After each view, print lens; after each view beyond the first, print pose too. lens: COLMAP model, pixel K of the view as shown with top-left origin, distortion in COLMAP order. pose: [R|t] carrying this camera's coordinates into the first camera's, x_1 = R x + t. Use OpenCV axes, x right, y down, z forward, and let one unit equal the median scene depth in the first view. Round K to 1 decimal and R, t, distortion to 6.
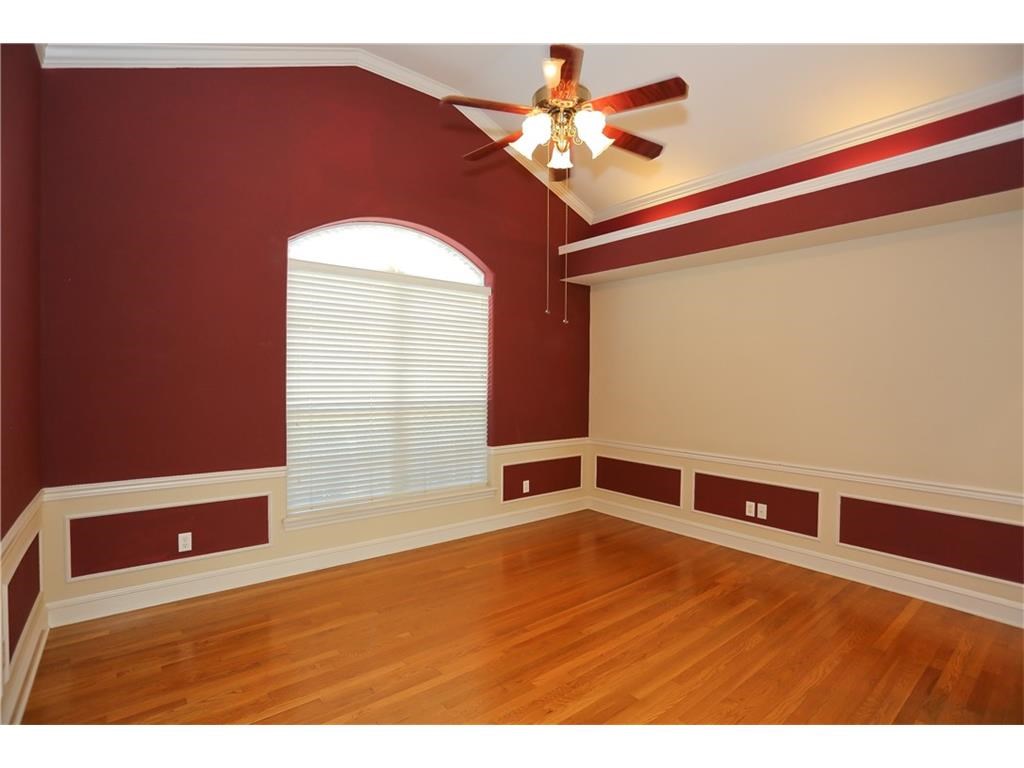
lens RADIAL K [[493.3, 0, 518.6], [0, 493.3, 389.6], [0, 0, 1]] dist [-0.028846, 0.001979]
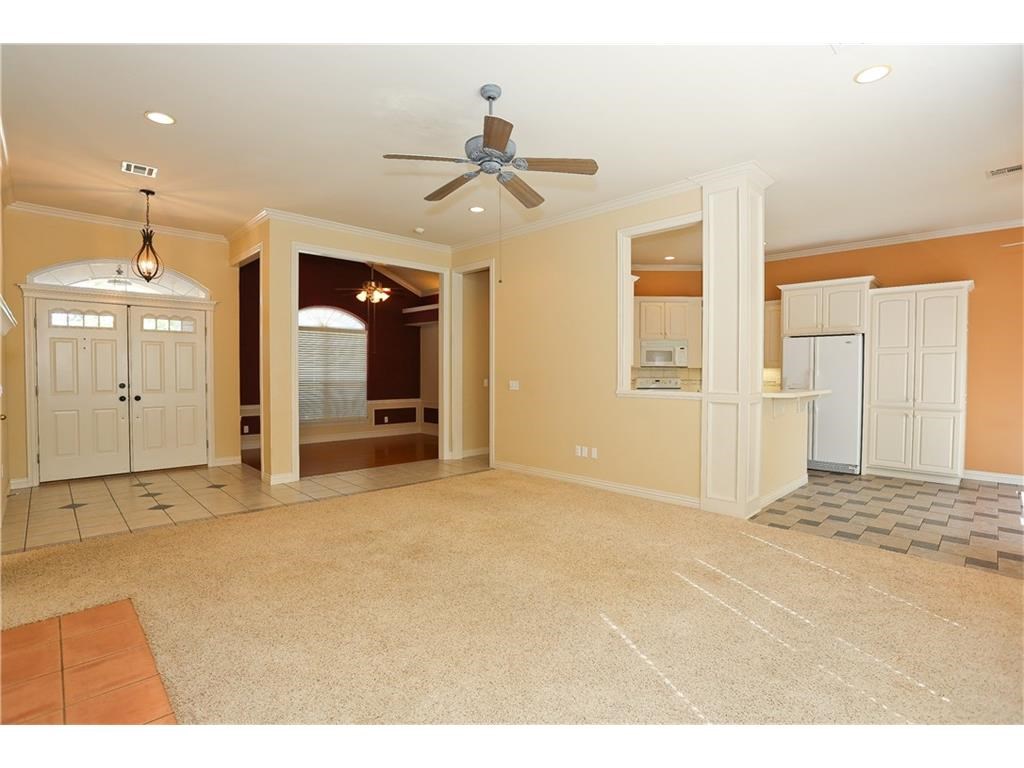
lens RADIAL K [[493.3, 0, 506.8], [0, 493.3, 387.4], [0, 0, 1]] dist [-0.028846, 0.001979]
pose [[0.997140, -0.004928, 0.075420, 0.449029], [0.003843, 0.999887, 0.014522, 0.025809], [-0.075483, -0.014190, 0.997046, -1.436275]]
